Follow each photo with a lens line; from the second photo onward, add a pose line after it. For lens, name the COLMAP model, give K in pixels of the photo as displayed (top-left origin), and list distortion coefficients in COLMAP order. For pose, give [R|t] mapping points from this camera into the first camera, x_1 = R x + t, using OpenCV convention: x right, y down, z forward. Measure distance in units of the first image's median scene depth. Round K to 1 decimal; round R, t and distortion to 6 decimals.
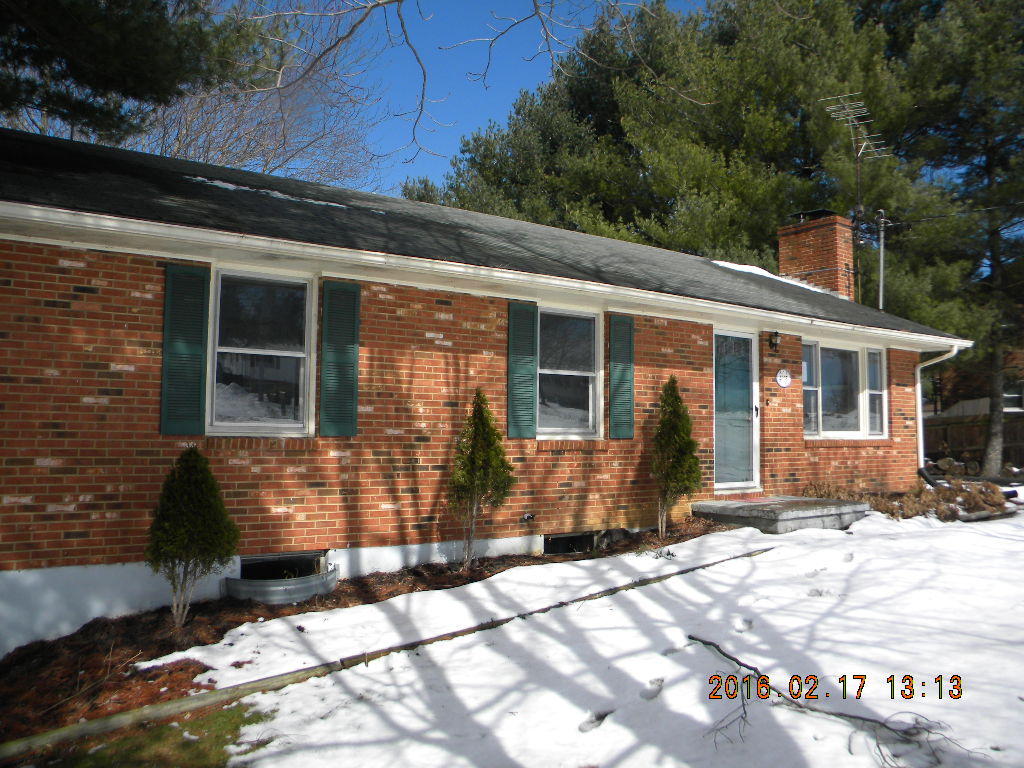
lens RADIAL K [[886.1, 0, 515.8], [0, 886.1, 385.9], [0, 0, 1]] dist [-0.172564, 0.099473]
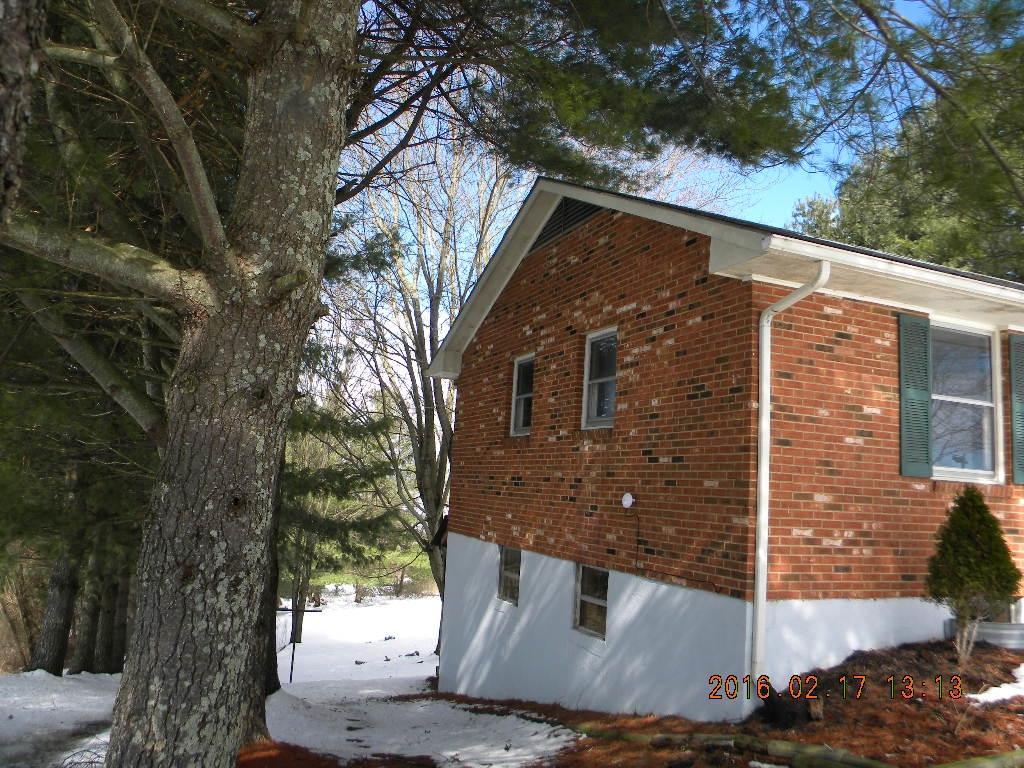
lens RADIAL K [[886.1, 0, 508.8], [0, 886.1, 377.1], [0, 0, 1]] dist [-0.172564, 0.099473]
pose [[0.949271, 0.012840, -0.314197, -0.562647], [-0.039222, 0.996198, -0.077788, 0.038049], [0.312004, 0.086165, 0.946166, -0.140321]]
